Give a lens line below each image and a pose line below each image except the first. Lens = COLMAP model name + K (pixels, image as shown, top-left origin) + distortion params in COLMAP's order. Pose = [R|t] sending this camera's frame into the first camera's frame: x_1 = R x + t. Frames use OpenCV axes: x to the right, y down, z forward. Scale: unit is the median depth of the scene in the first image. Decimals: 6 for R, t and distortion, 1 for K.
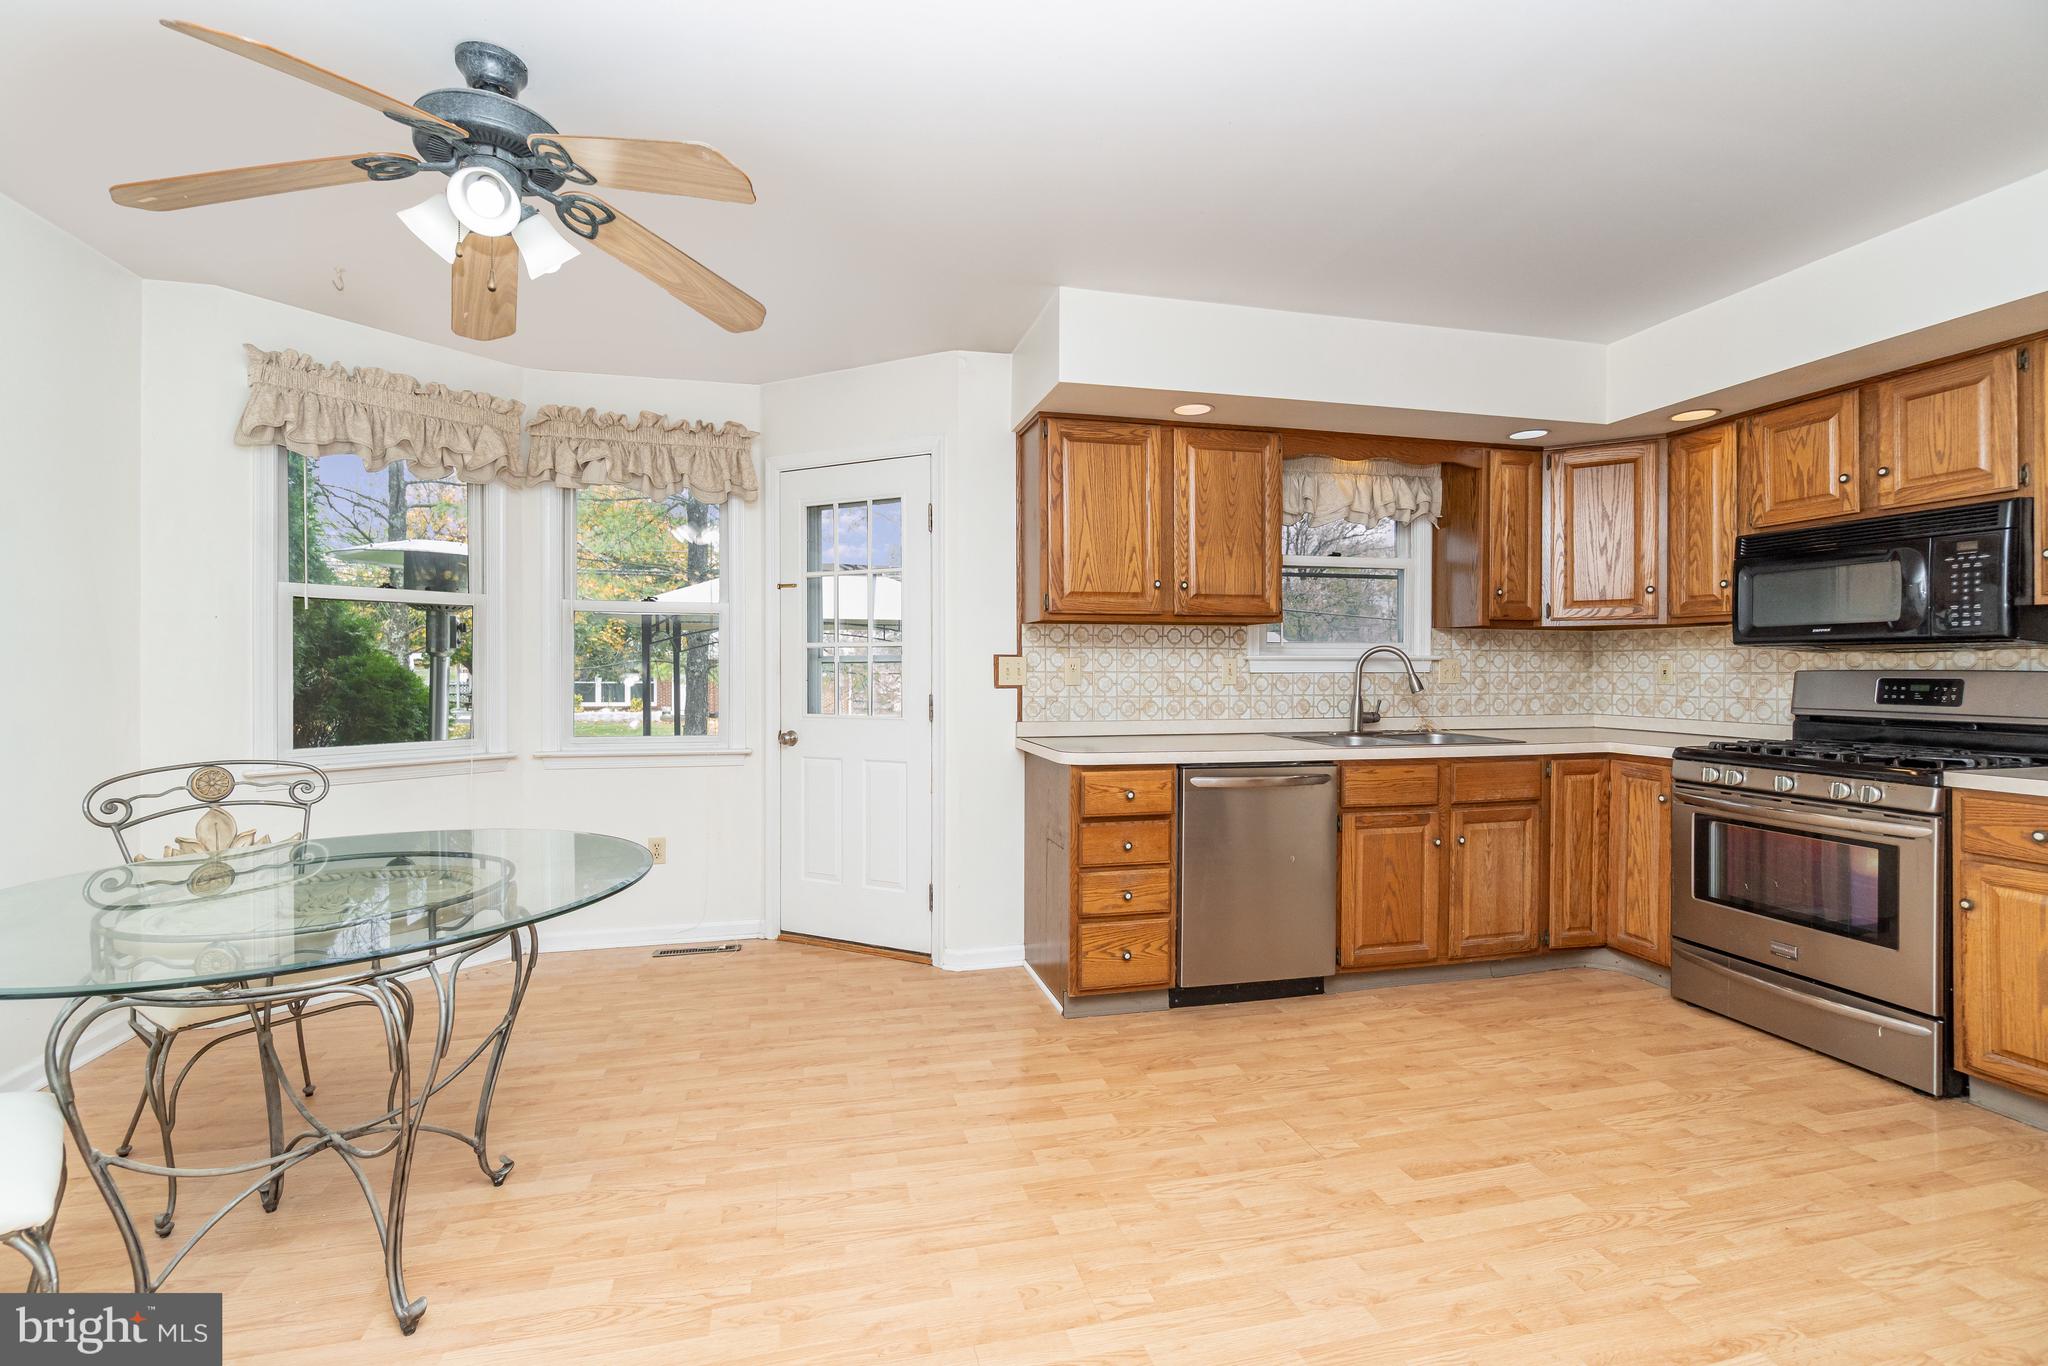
lens RADIAL K [[874.1, 0, 1005.2], [0, 874.1, 664.8], [0, 0, 1]] dist [-0.009250, 0.001104]
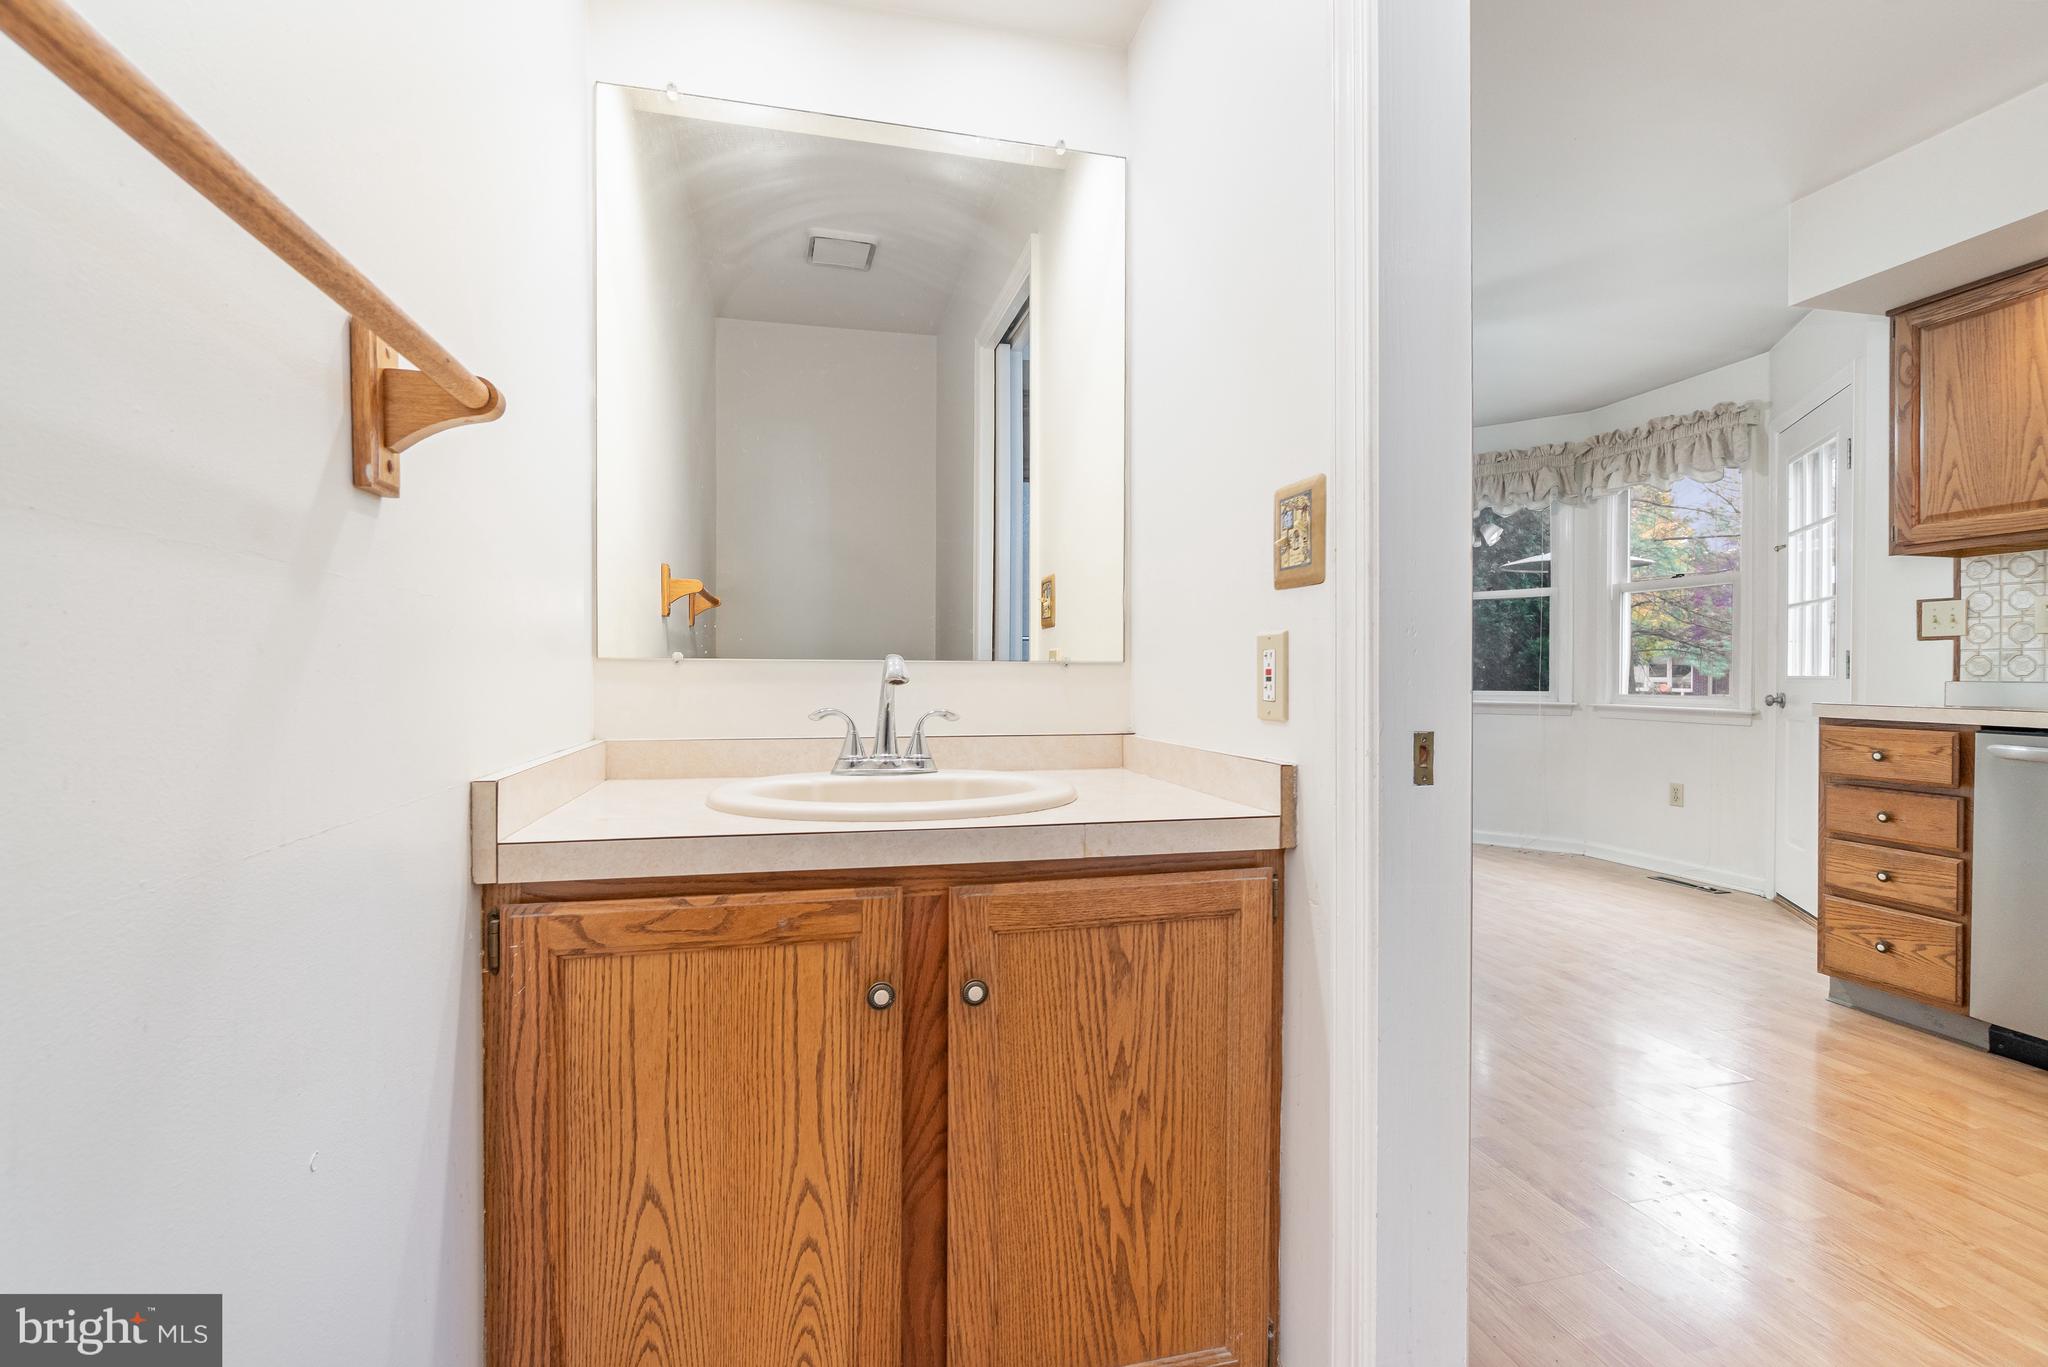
lens RADIAL K [[874.1, 0, 1008.1], [0, 874.1, 679.3], [0, 0, 1]] dist [-0.009250, 0.001104]
pose [[-0.002664, 0.006572, -0.999975, 0.903182], [0.004463, 0.999969, 0.006560, 0.060346], [0.999986, -0.004445, -0.002693, 0.147223]]
